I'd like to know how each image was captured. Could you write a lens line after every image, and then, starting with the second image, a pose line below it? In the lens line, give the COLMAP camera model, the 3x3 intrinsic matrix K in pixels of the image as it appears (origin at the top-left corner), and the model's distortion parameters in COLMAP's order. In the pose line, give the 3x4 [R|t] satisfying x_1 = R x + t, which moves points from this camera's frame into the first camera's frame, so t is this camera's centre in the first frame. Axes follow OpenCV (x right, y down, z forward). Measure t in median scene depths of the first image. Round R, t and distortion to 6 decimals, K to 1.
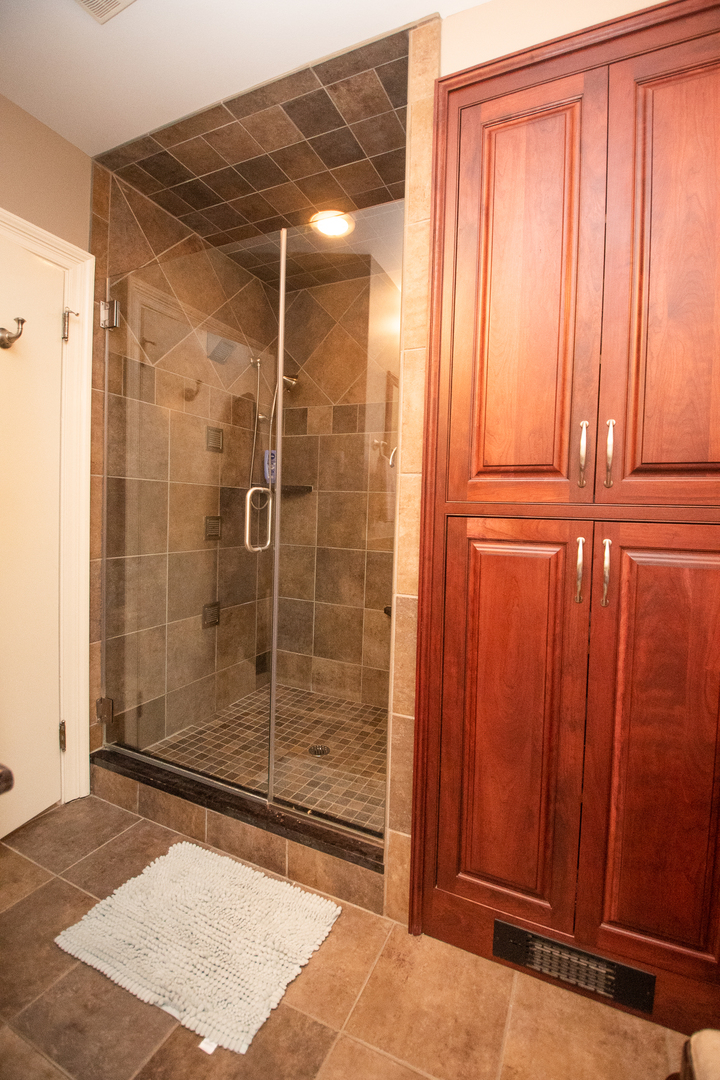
lens RADIAL K [[469.0, 0, 363.0], [0, 469.0, 522.1], [0, 0, 1]] dist [-0.015782, -0.004261]
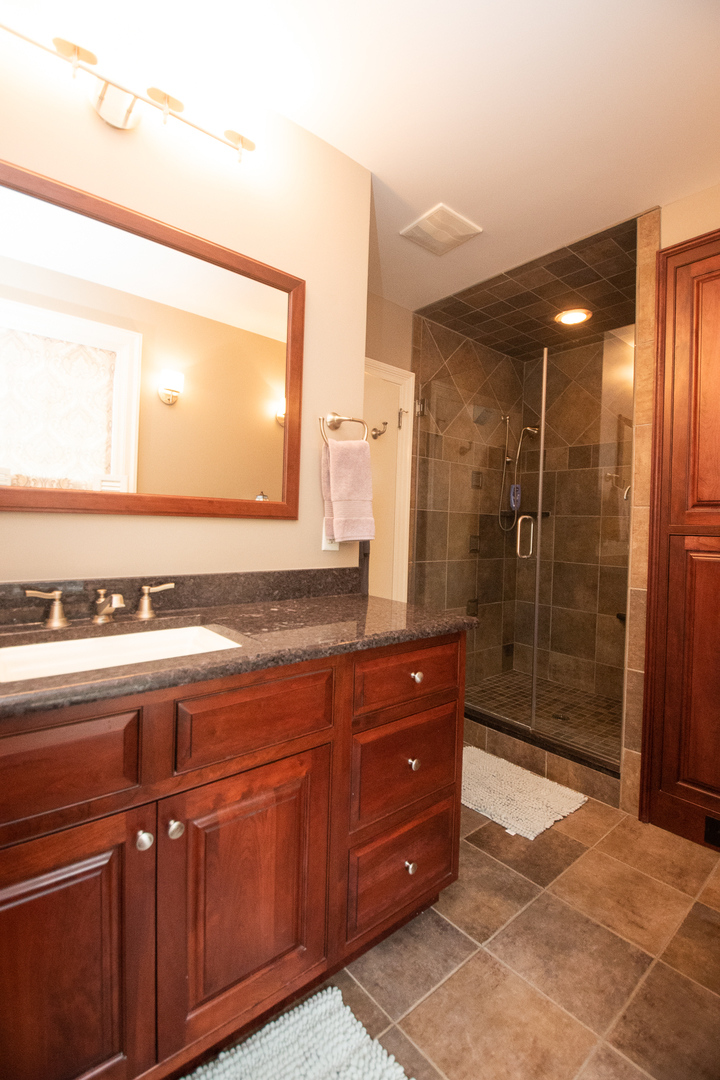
lens RADIAL K [[469.0, 0, 361.5], [0, 469.0, 531.4], [0, 0, 1]] dist [-0.015782, -0.004261]
pose [[0.904029, -0.000419, -0.427472, -0.039827], [-0.010998, 0.999646, -0.024240, 0.012404], [0.427331, 0.026615, 0.903704, -0.416462]]
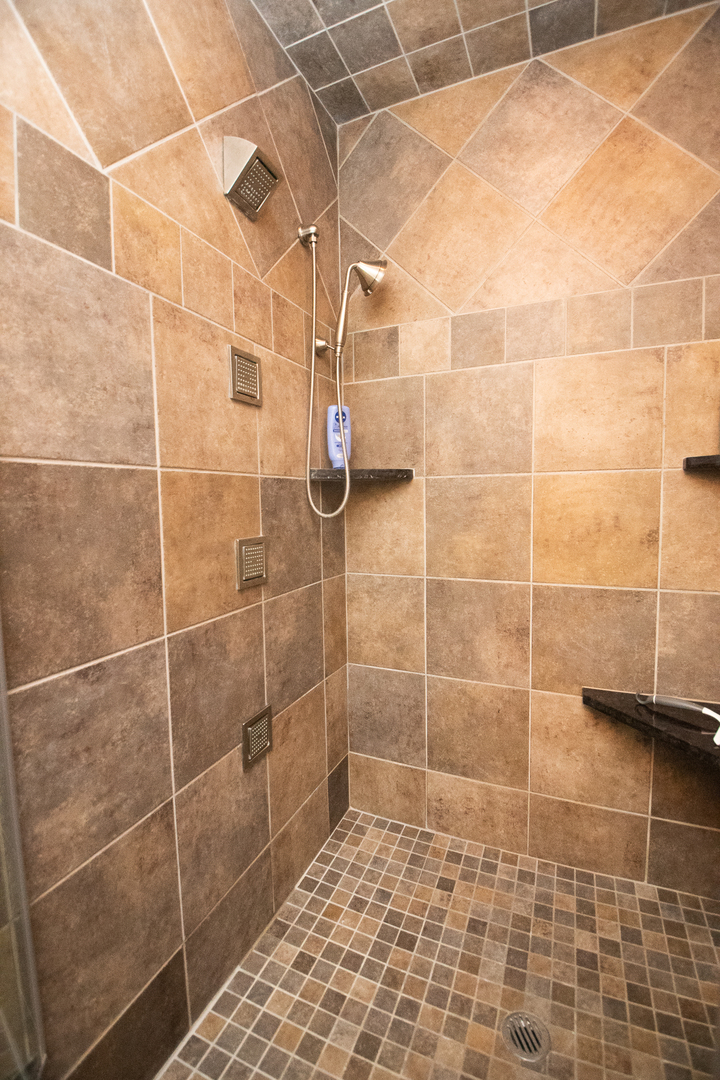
lens RADIAL K [[469.0, 0, 347.9], [0, 469.0, 526.2], [0, 0, 1]] dist [-0.015782, -0.004261]
pose [[0.998569, -0.051946, 0.012717, -0.251852], [0.051555, 0.998239, 0.029333, -0.038178], [-0.014218, -0.028635, 0.999489, 0.572868]]
